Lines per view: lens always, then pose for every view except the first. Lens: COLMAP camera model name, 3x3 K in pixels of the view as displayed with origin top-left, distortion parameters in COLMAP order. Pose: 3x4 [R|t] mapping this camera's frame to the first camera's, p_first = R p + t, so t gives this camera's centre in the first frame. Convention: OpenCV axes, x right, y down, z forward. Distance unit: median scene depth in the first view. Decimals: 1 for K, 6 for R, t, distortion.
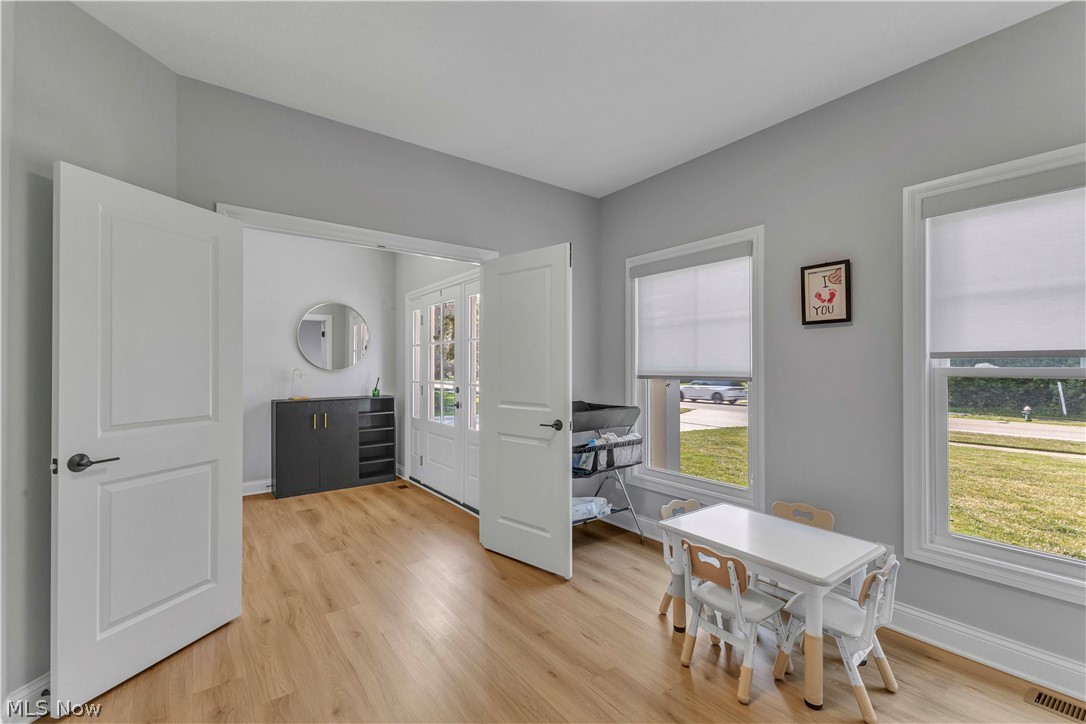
lens RADIAL K [[478.6, 0, 543.3], [0, 478.6, 361.2], [0, 0, 1]] dist [-0.000427, -0.000078]
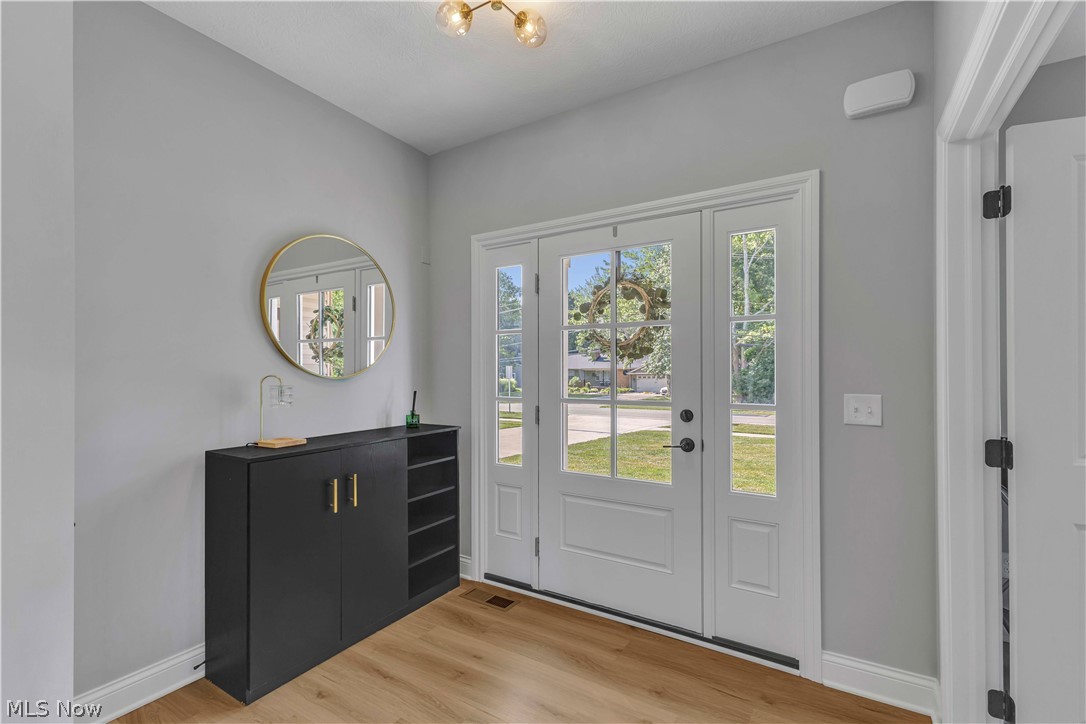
lens RADIAL K [[478.6, 0, 544.9], [0, 478.6, 367.6], [0, 0, 1]] dist [-0.000427, -0.000078]
pose [[0.927658, 0.000129, 0.373431, -0.421236], [-0.001482, 0.999993, 0.003335, 0.006242], [-0.373428, -0.003647, 0.927652, 0.477122]]
